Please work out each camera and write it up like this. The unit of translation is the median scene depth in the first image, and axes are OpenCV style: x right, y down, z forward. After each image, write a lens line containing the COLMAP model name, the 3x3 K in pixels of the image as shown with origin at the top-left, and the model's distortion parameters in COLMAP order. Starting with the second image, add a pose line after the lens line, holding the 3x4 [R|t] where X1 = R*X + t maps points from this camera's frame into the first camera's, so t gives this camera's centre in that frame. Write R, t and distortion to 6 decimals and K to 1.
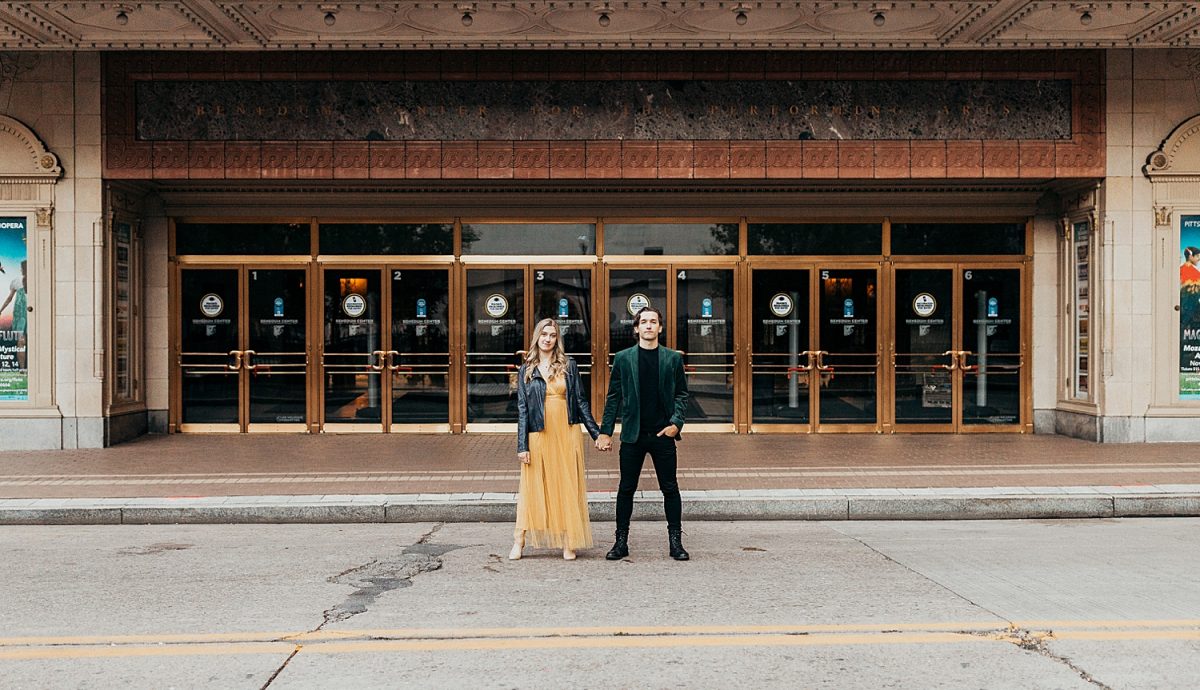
lens RADIAL K [[1267.1, 0, 593.6], [0, 1267.1, 350.0], [0, 0, 1]] dist [0.002720, 0.000000]
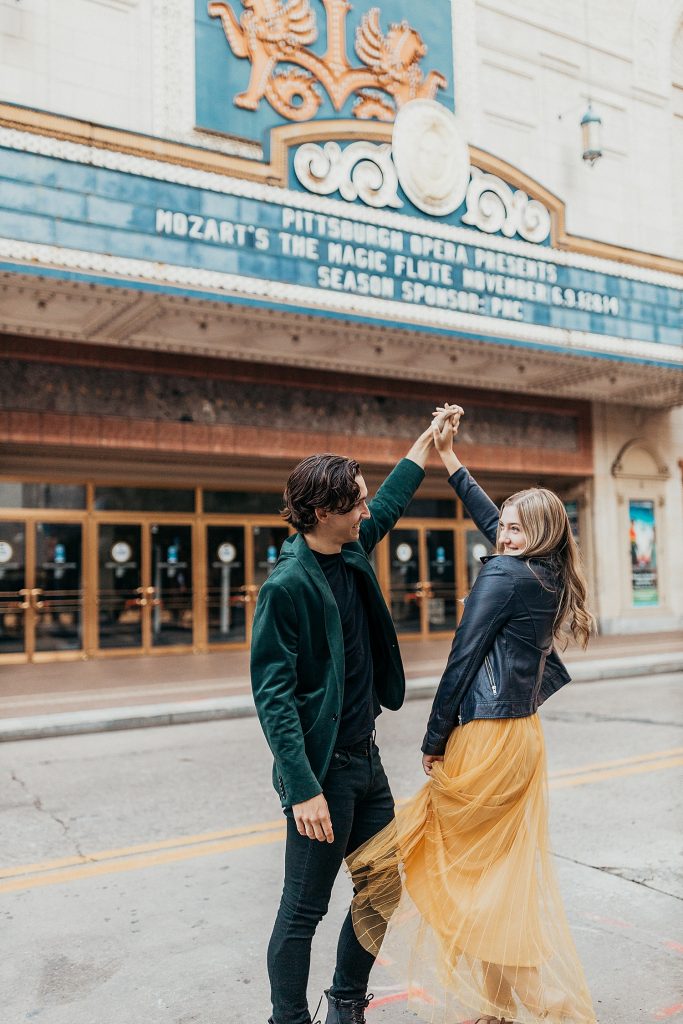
lens RADIAL K [[1114.7, 0, 343.6], [0, 1114.7, 517.0], [0, 0, 1]] dist [-0.002558, 0.000000]
pose [[0.819378, 0.019467, 0.572922, -0.697555], [0.019684, 0.997878, -0.062058, 0.003156], [-0.572915, 0.062126, 0.817257, -0.006523]]
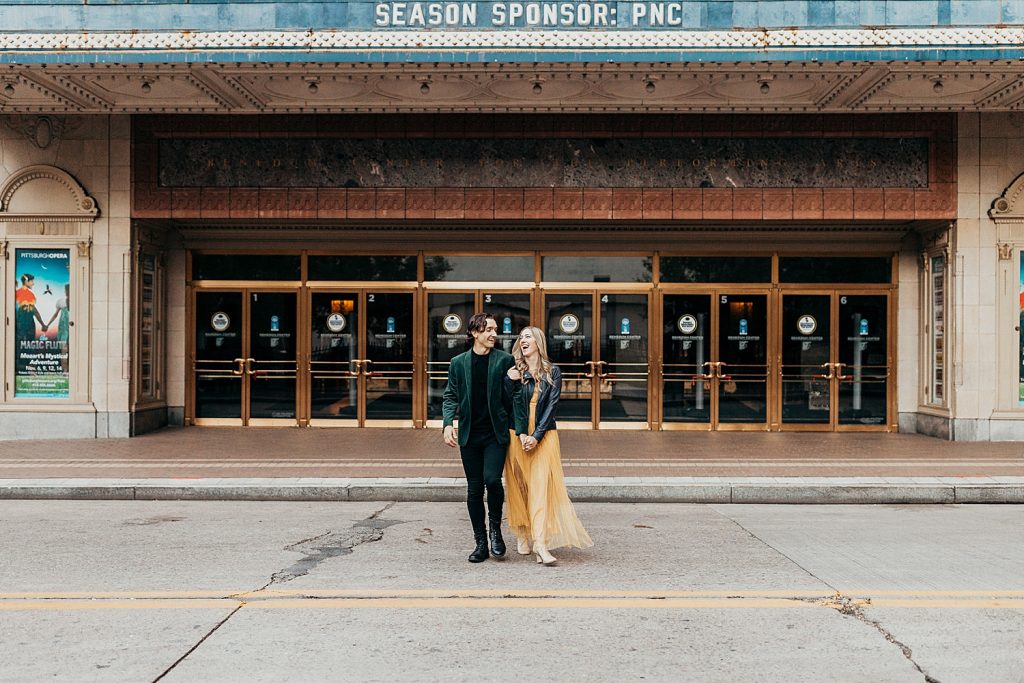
lens RADIAL K [[1043.0, 0, 520.6], [0, 1043.0, 347.6], [0, 0, 1]] dist [0.001645, 0.000000]
pose [[0.999487, 0.006803, -0.031293, 0.023080], [-0.007183, 0.999902, -0.012056, -0.000015], [0.031208, 0.012275, 0.999438, 0.002956]]
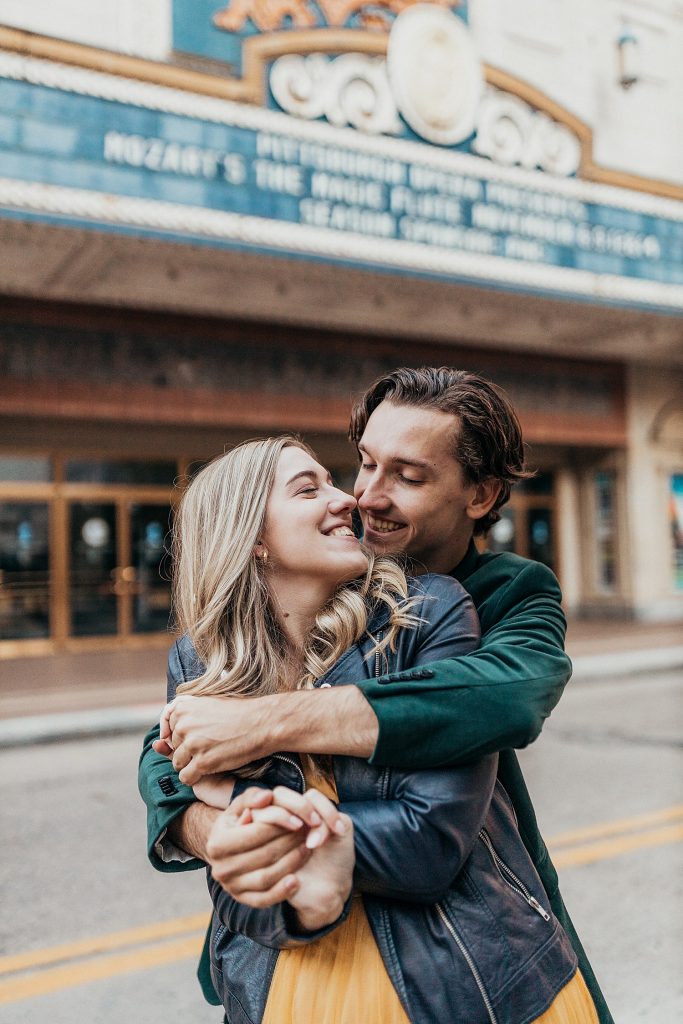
lens RADIAL K [[1114.7, 0, 332.0], [0, 1114.7, 516.0], [0, 0, 1]] dist [-0.002558, 0.000000]
pose [[0.846287, 0.002256, 0.532722, -0.581303], [0.023775, 0.998835, -0.041999, -0.004225], [-0.532196, 0.048209, 0.845247, 0.084892]]
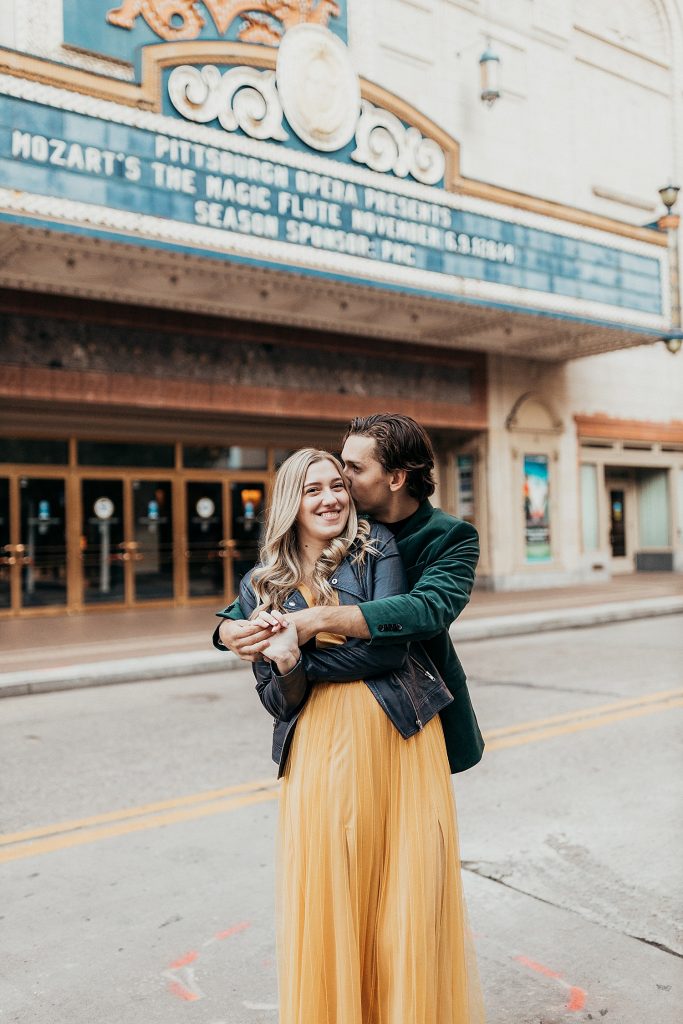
lens RADIAL K [[1114.7, 0, 372.8], [0, 1114.7, 537.0], [0, 0, 1]] dist [-0.002558, 0.000000]
pose [[0.752304, -0.016464, 0.658611, -0.651913], [0.022031, 0.999757, -0.000174, 0.000081], [-0.658448, 0.014641, 0.752484, 0.017091]]
